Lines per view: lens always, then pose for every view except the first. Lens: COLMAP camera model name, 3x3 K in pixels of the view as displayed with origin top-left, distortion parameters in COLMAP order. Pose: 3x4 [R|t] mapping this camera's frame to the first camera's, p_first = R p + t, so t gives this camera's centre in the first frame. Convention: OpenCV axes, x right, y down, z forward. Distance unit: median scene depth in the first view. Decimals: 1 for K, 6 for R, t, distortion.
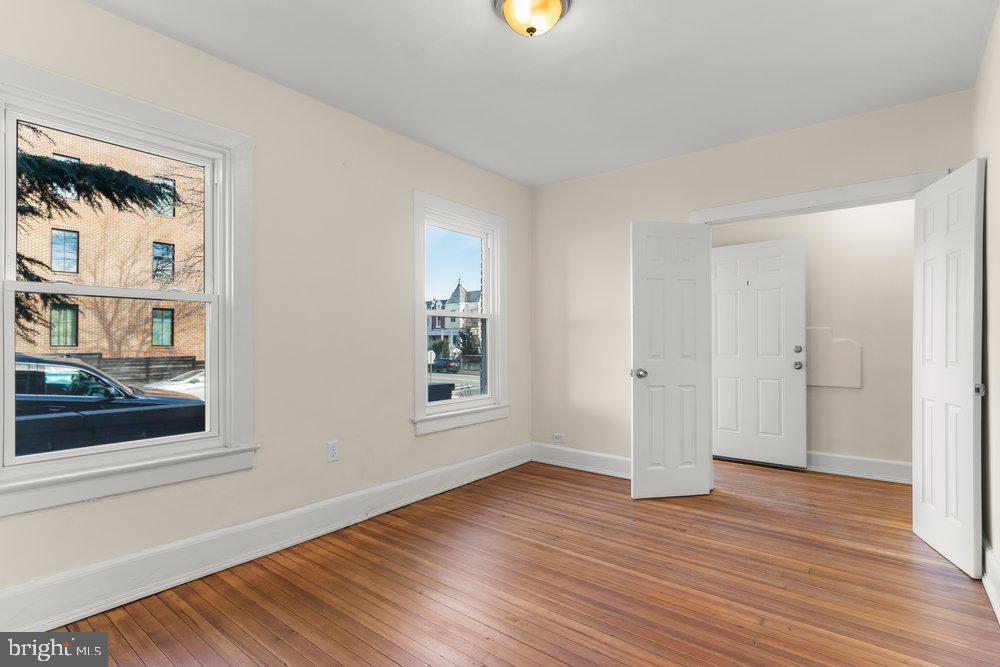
lens RADIAL K [[479.1, 0, 494.2], [0, 479.1, 329.3], [0, 0, 1]] dist [0.002548, 0.000463]
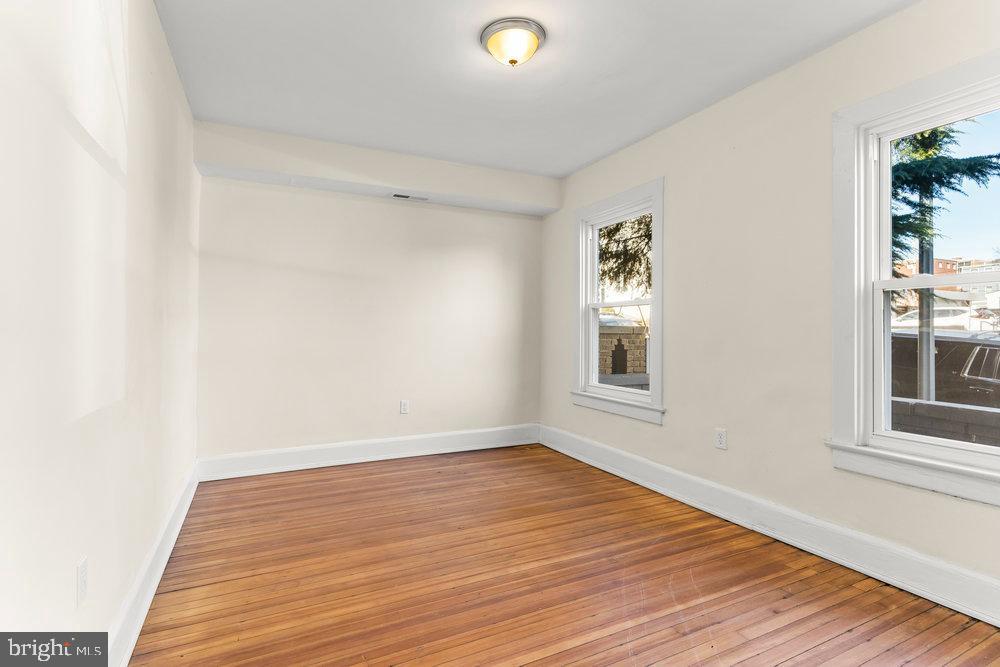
lens RADIAL K [[479.1, 0, 494.2], [0, 479.1, 329.3], [0, 0, 1]] dist [0.002548, 0.000463]
pose [[-0.418552, -0.001535, -0.908192, 0.841373], [0.021575, 0.999700, -0.011633, 0.028614], [0.907937, -0.024463, -0.418393, 1.074392]]
